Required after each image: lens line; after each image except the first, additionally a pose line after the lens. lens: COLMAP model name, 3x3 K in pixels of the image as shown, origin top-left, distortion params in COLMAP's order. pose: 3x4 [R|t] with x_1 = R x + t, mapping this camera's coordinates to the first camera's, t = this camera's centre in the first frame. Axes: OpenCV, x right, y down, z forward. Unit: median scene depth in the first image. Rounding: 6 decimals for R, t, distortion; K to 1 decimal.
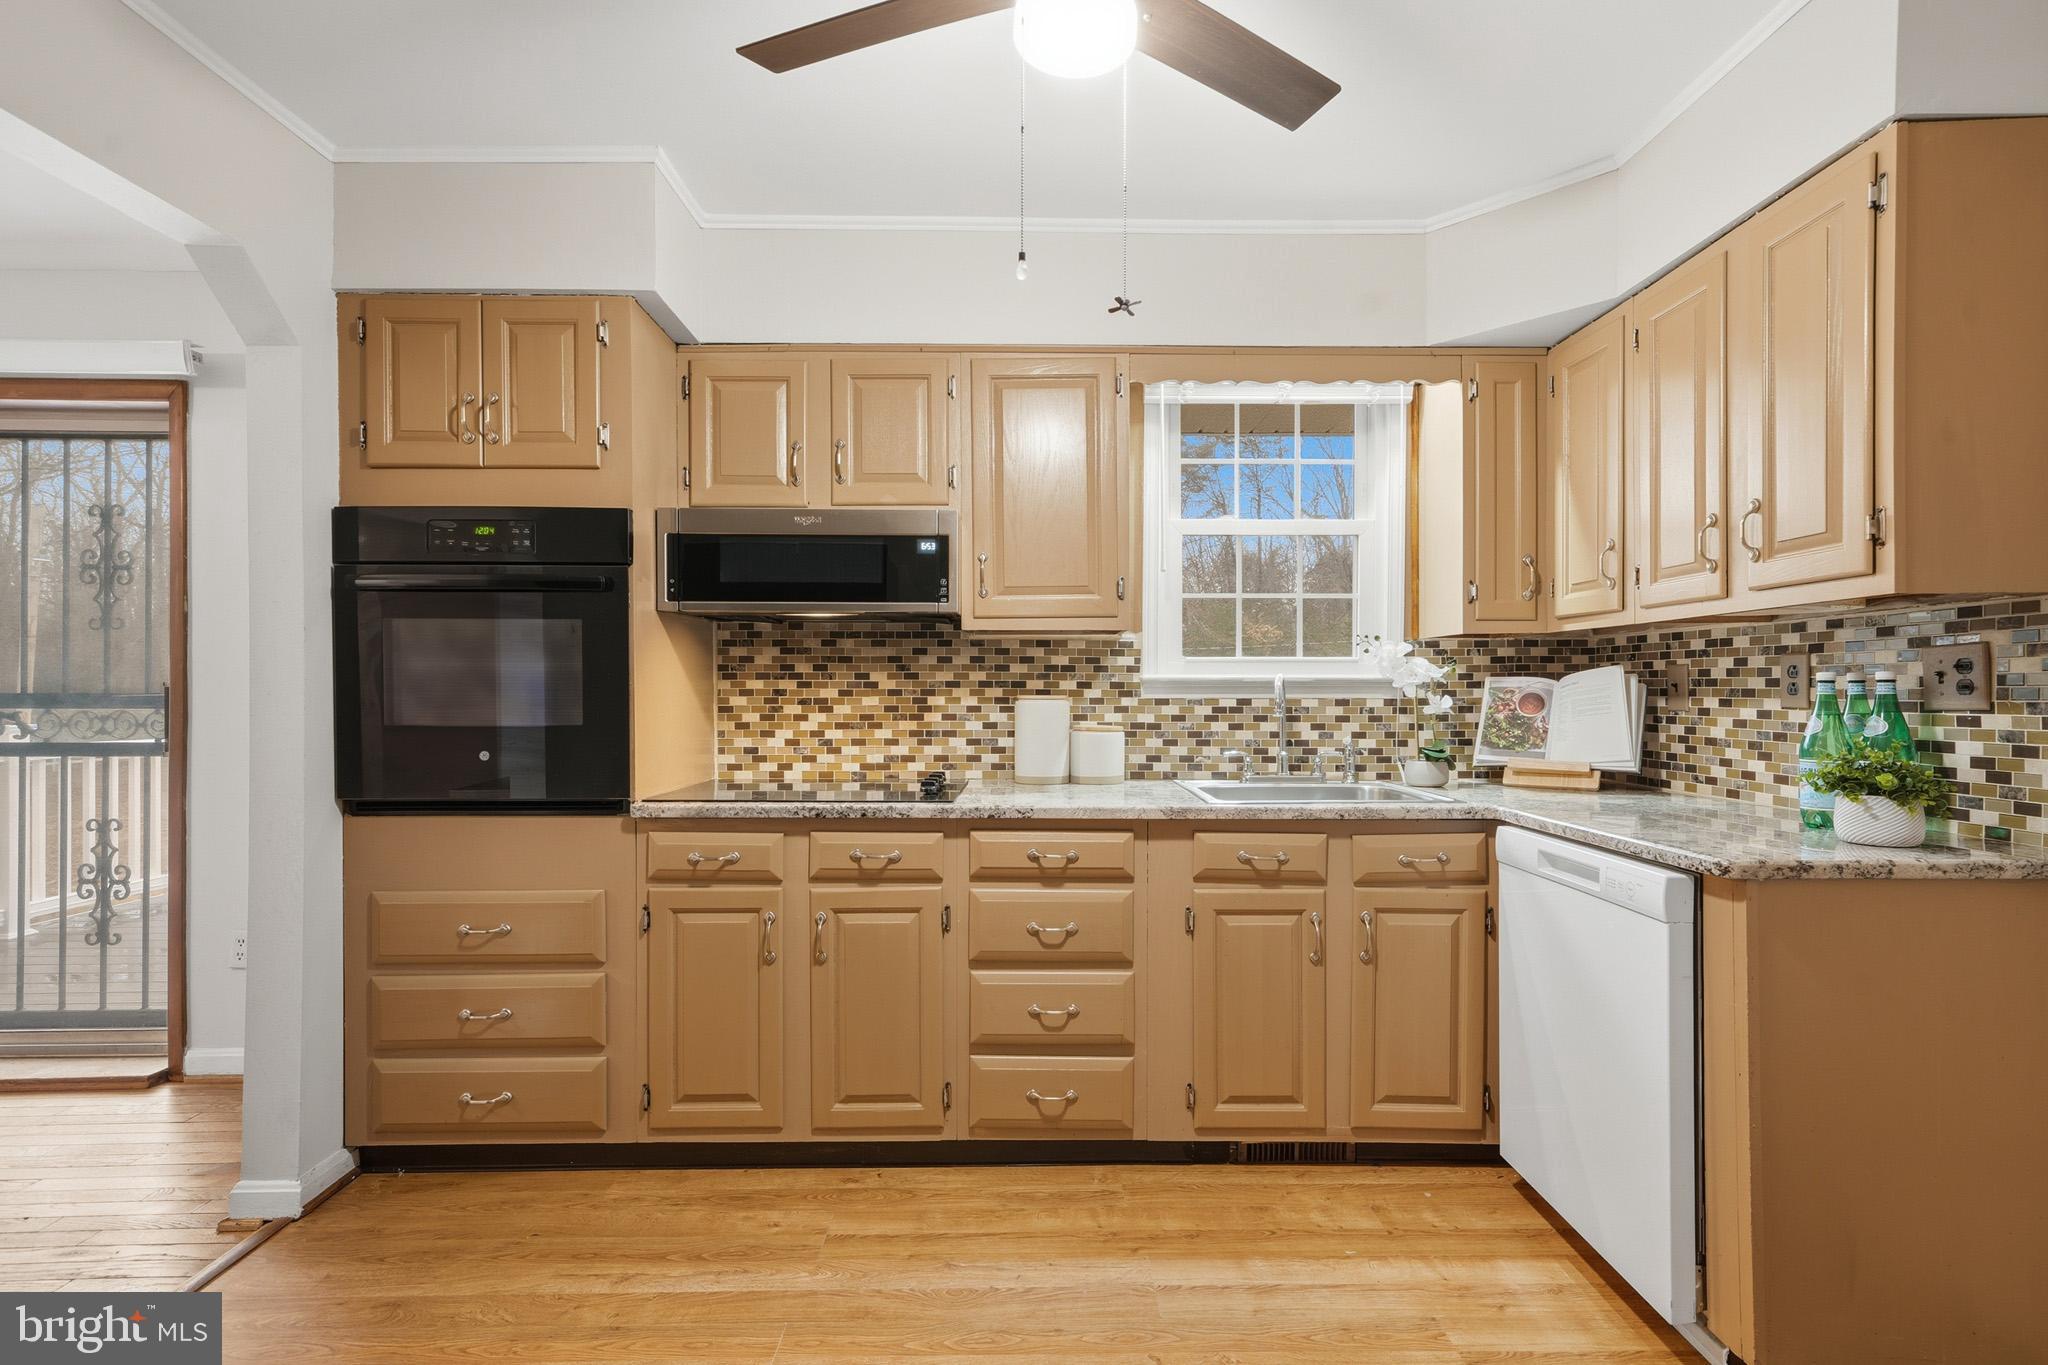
lens RADIAL K [[977.8, 0, 1029.0], [0, 977.8, 693.3], [0, 0, 1]] dist [0.010662, 0.002529]
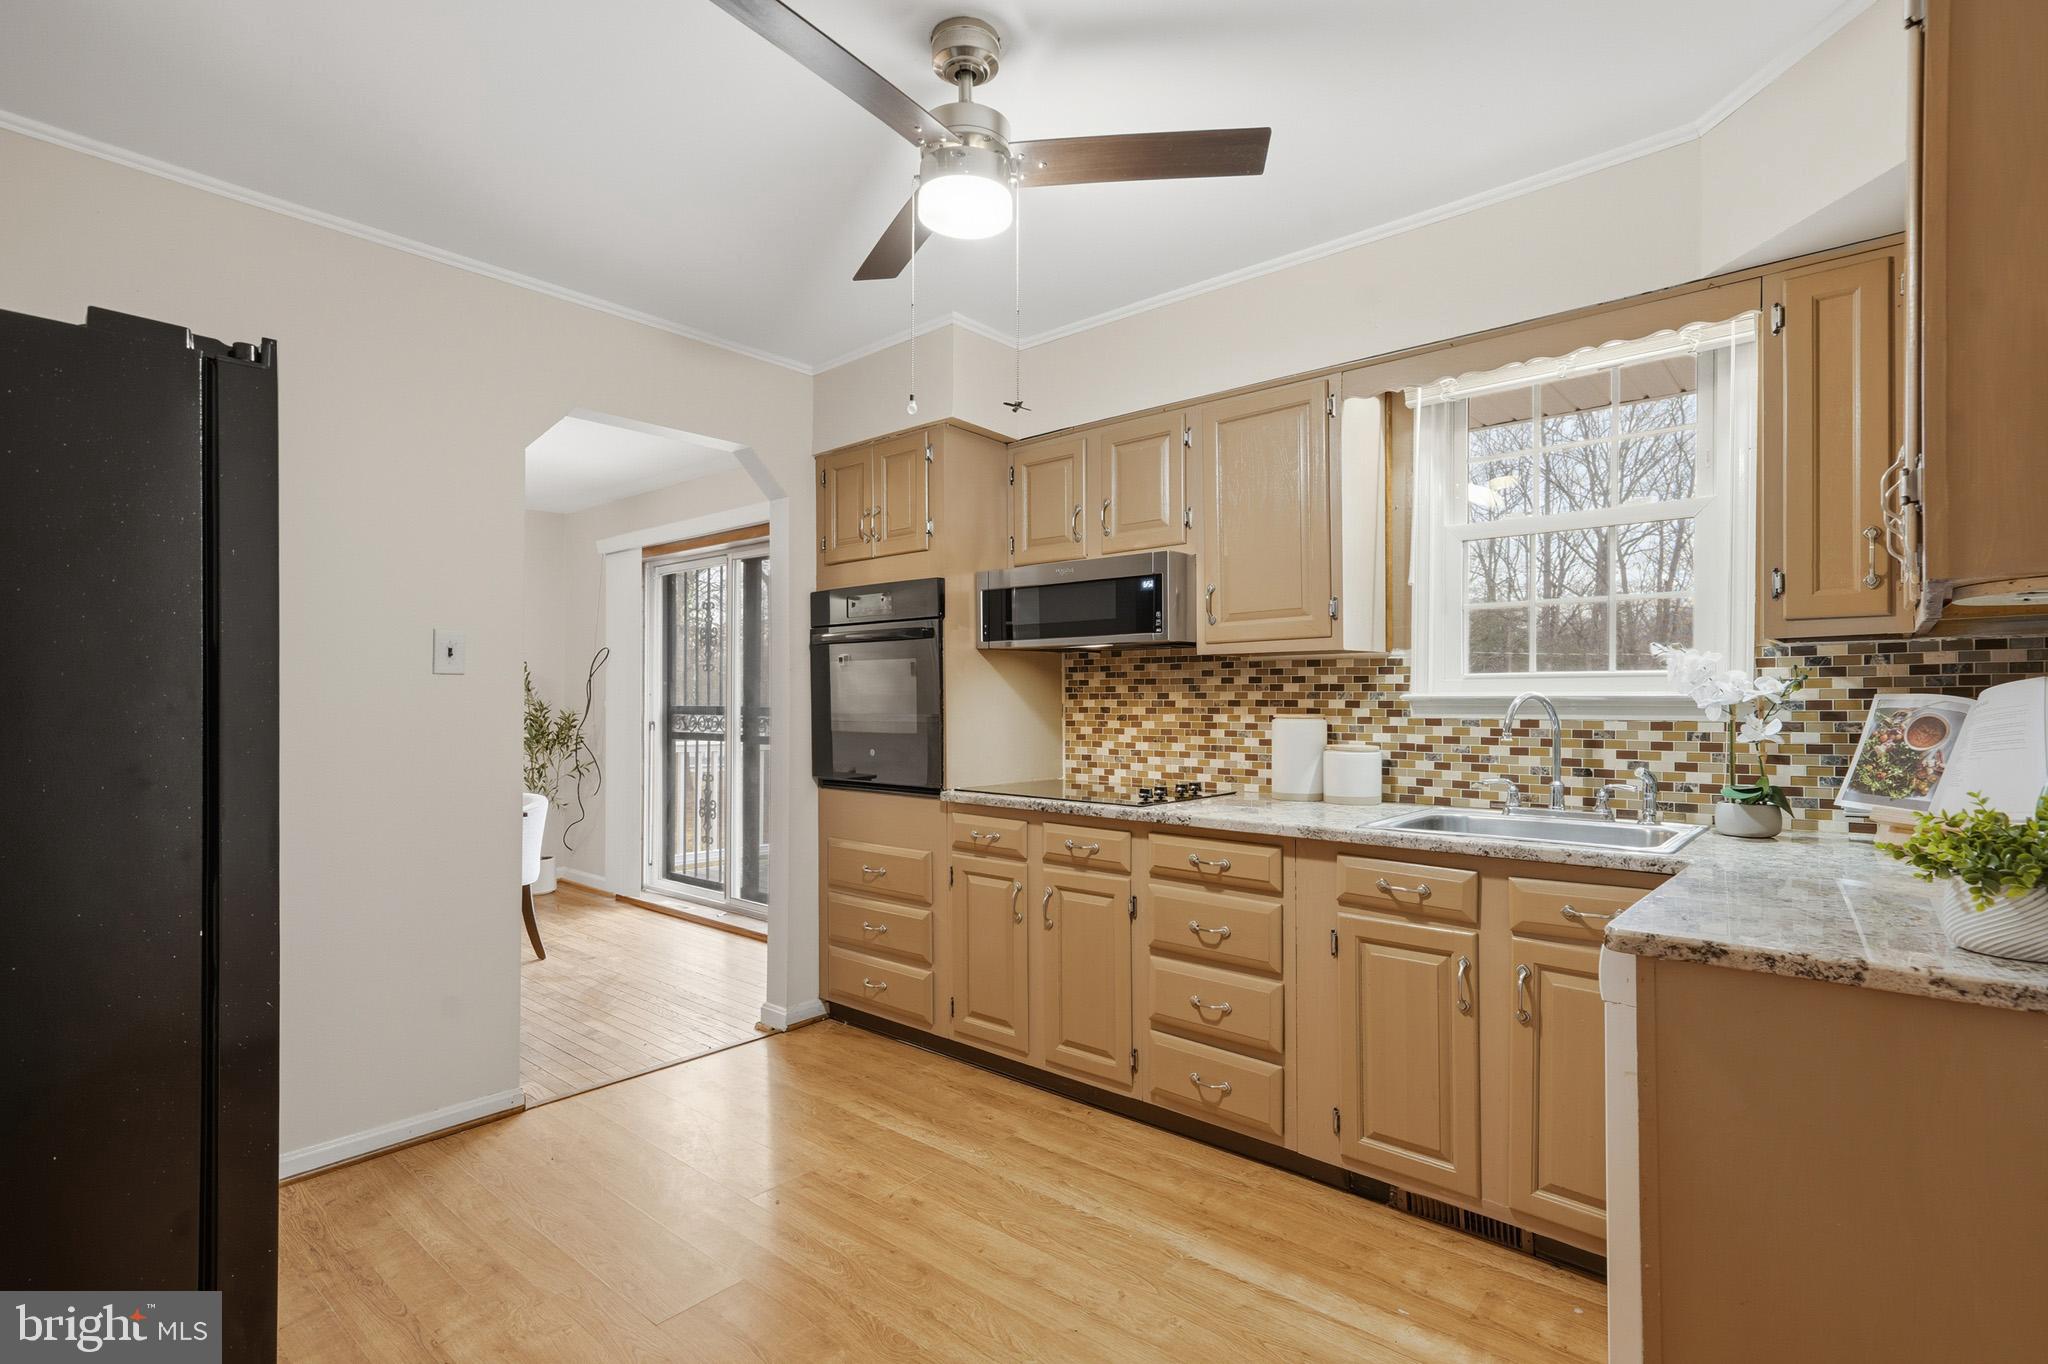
lens RADIAL K [[977.8, 0, 1025.6], [0, 977.8, 701.2], [0, 0, 1]] dist [0.010662, 0.002529]
pose [[0.748881, -0.000722, -0.662704, 0.526030], [-0.002123, 0.999992, -0.003488, -0.008148], [0.662701, 0.004019, 0.748873, 0.041868]]
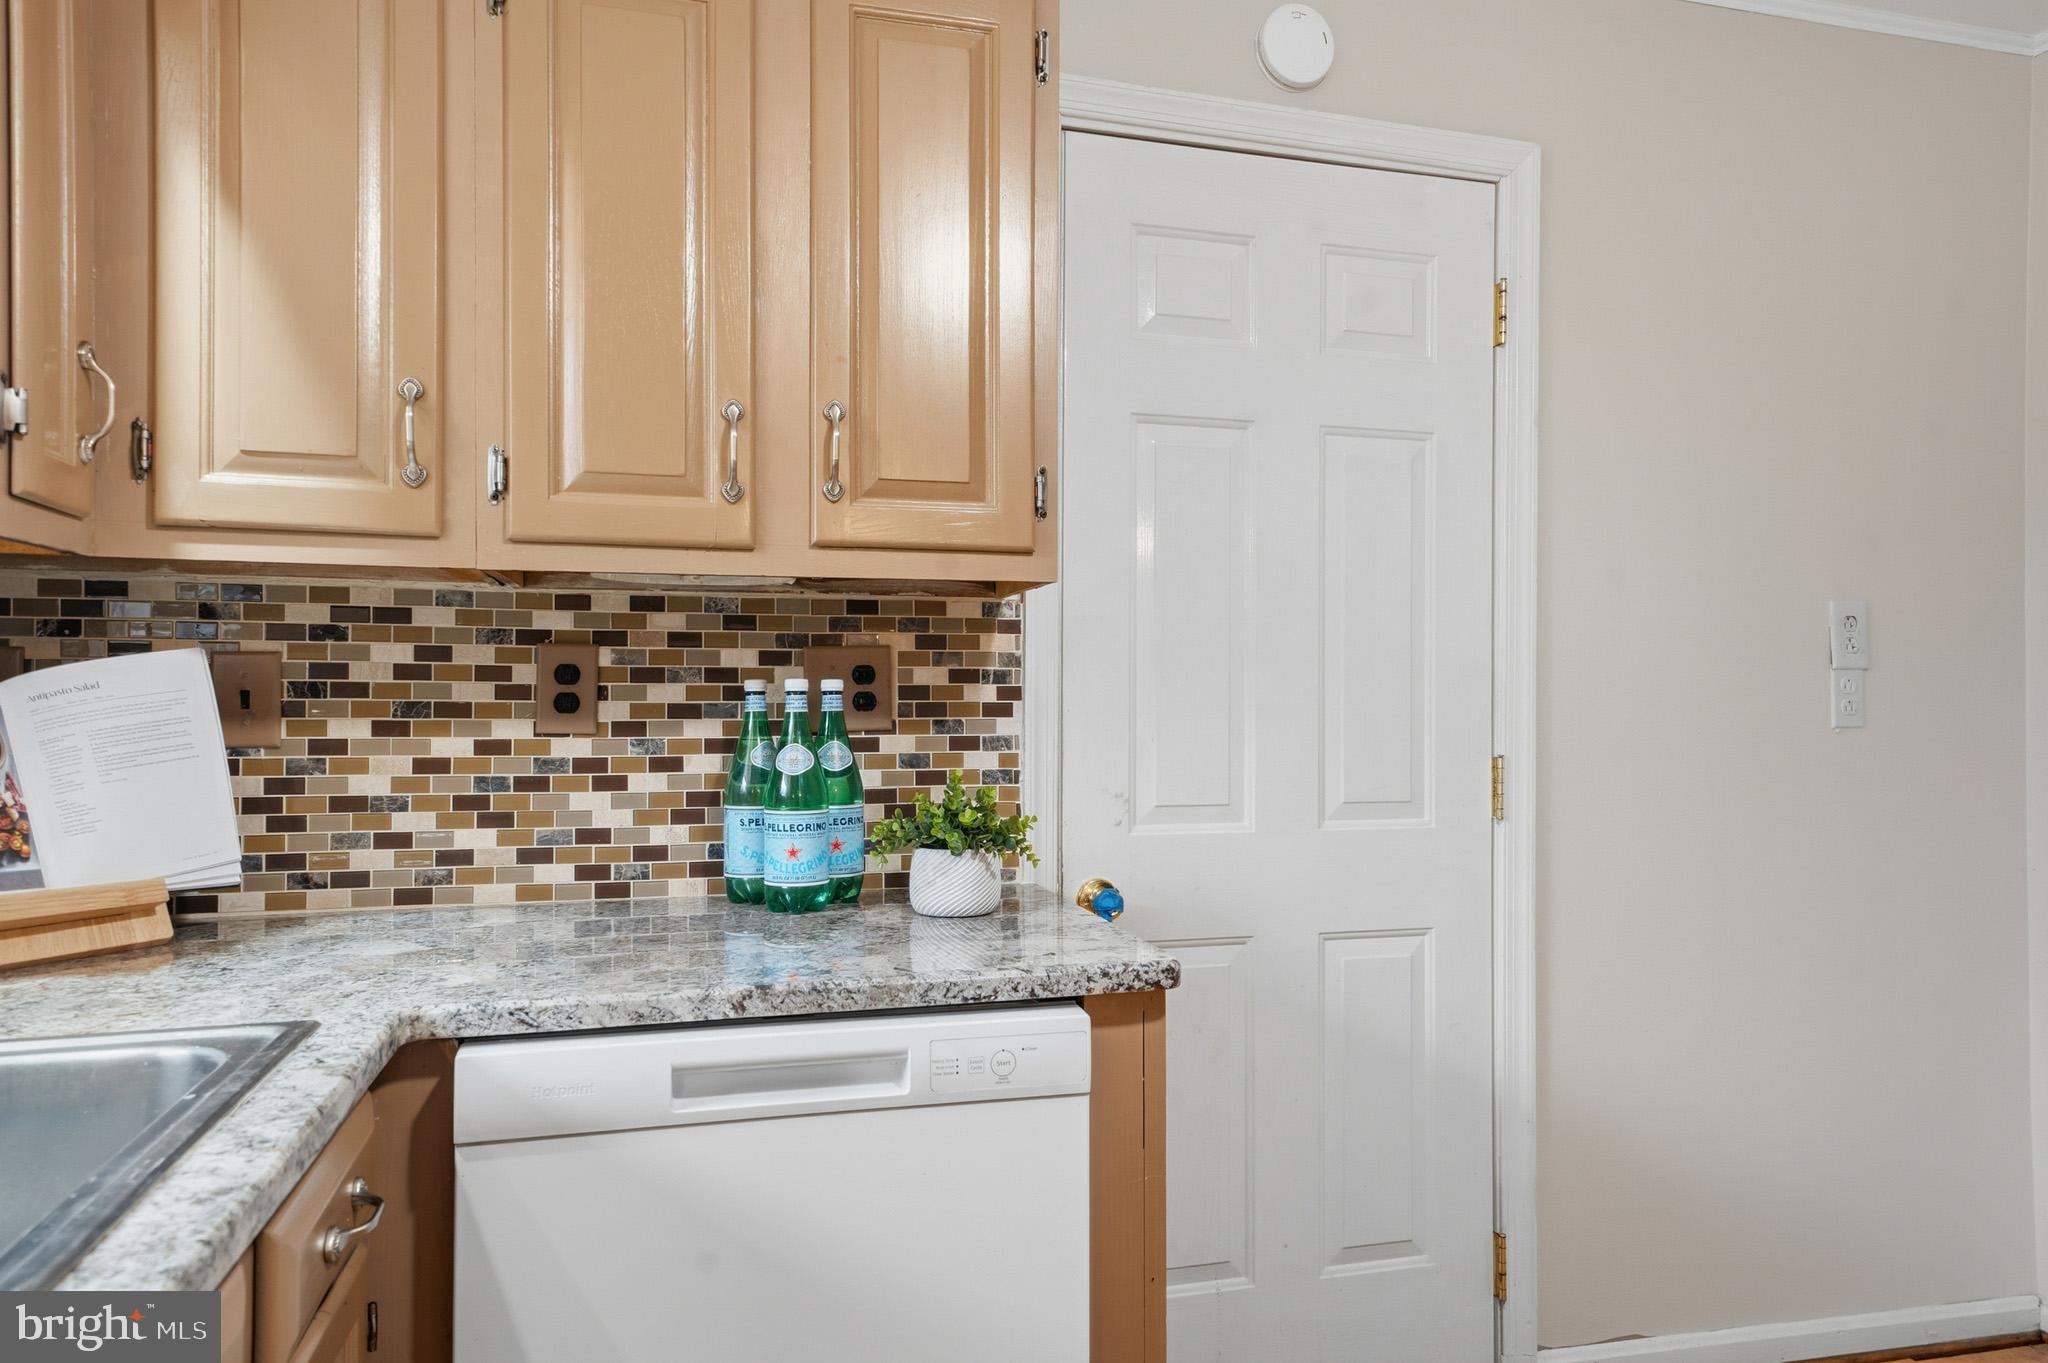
lens RADIAL K [[1347.8, 0, 1050.5], [0, 1347.8, 692.2], [0, 0, 1]] dist [0.001229, 0.009944]
pose [[-0.284440, 0.007312, 0.958666, -0.087866], [0.001446, 0.999973, -0.007198, -0.003855], [-0.958693, -0.000661, -0.284443, 0.799363]]
